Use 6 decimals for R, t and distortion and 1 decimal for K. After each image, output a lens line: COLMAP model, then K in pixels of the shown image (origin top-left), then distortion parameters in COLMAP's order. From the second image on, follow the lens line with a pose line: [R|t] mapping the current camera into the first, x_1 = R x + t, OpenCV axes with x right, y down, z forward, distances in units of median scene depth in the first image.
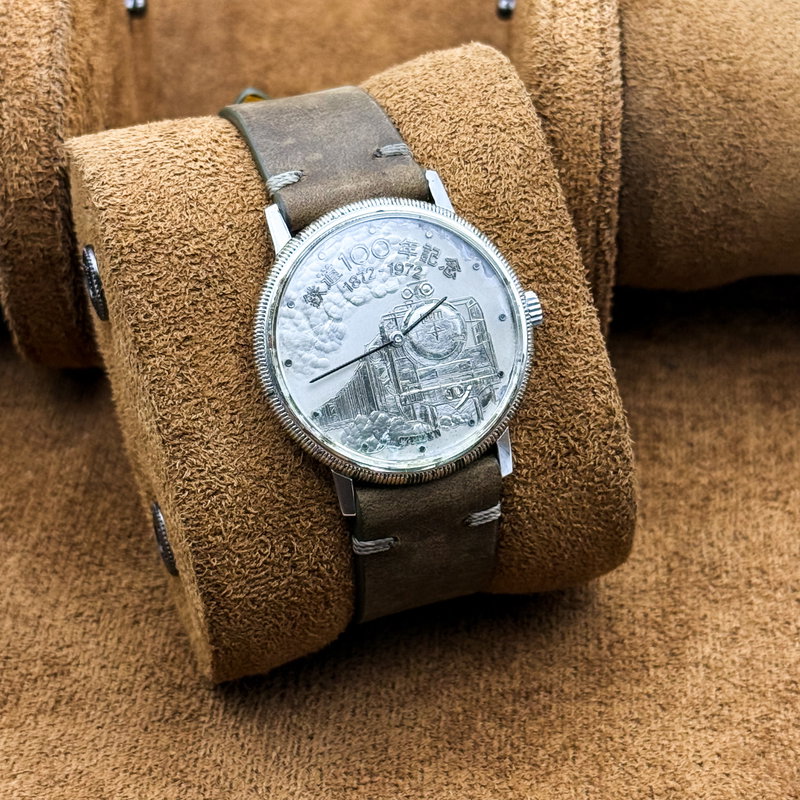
lens RADIAL K [[2314.4, 0, 400.0], [0, 2314.4, 400.0], [0, 0, 1]] dist [0.126590, 0.261604]
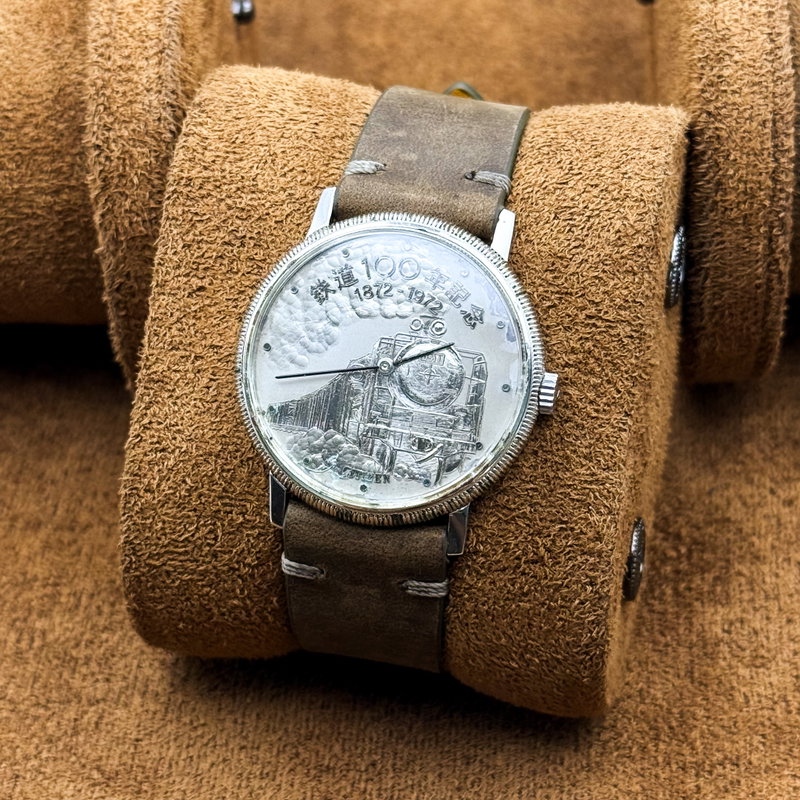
lens RADIAL K [[2314.4, 0, 400.0], [0, 2314.4, 400.0], [0, 0, 1]] dist [0.126590, 0.261604]
pose [[0.850766, 0.357562, -0.385158, 0.356347], [-0.365022, 0.929288, 0.056420, -0.066943], [0.378097, 0.092591, 0.921124, 0.160530]]
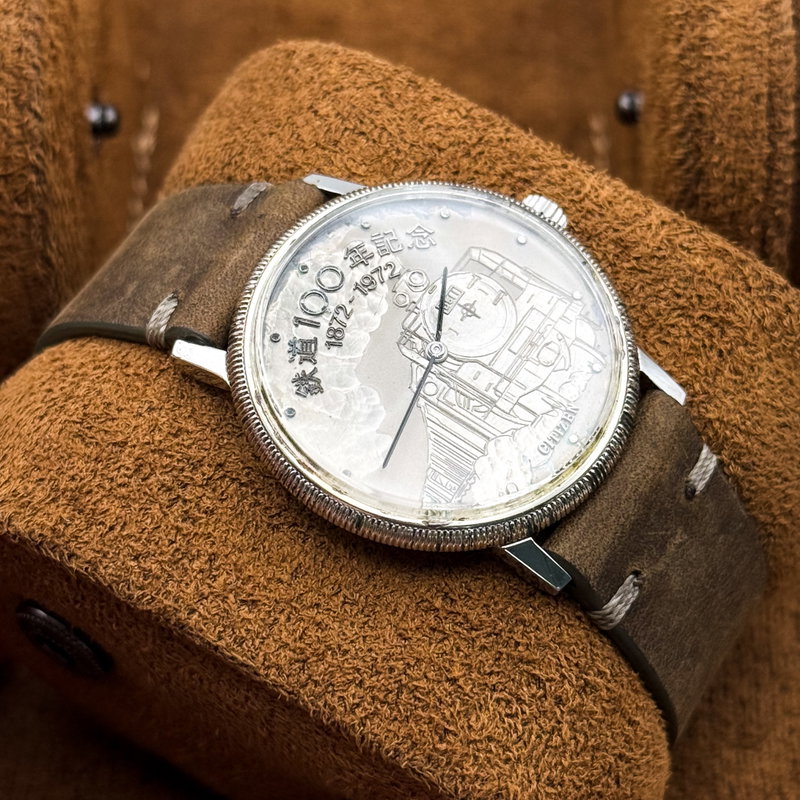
lens RADIAL K [[2351.1, 0, 388.1], [0, 2351.1, 400.1], [0, 0, 1]] dist [0.075845, 0.672902]
pose [[0.726749, -0.667190, 0.163381, -0.135198], [0.686790, 0.701449, -0.190496, 0.106955], [0.012493, 0.250652, 0.967997, 0.318339]]
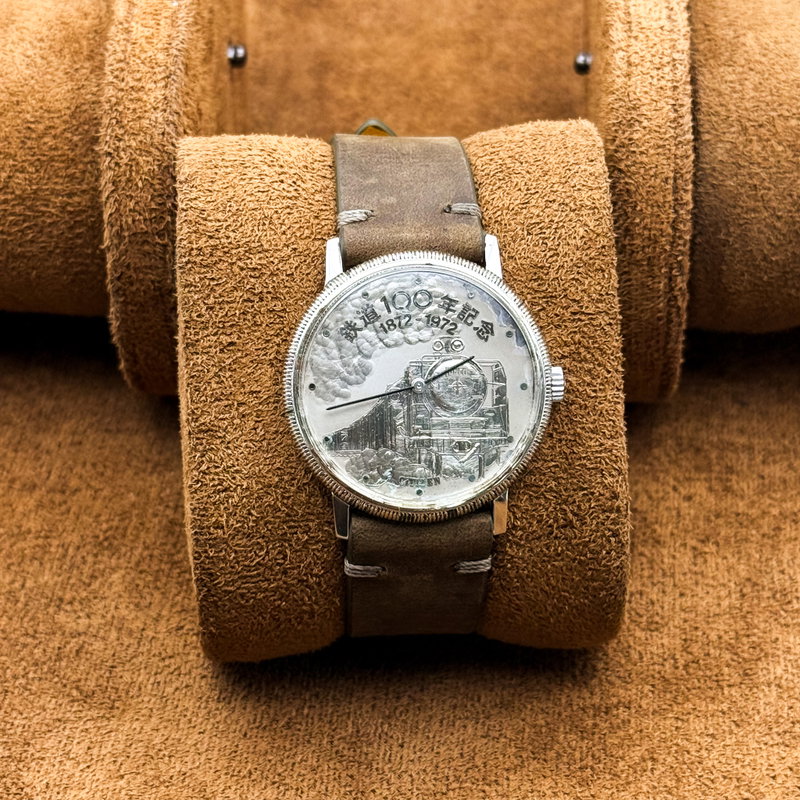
lens RADIAL K [[2314.4, 0, 400.0], [0, 2314.4, 400.0], [0, 0, 1]] dist [0.126590, 0.261604]
pose [[0.964209, 0.211818, -0.159482, 0.159227], [-0.208891, 0.977309, 0.035095, -0.054773], [0.163297, -0.000524, 0.986577, -0.046100]]
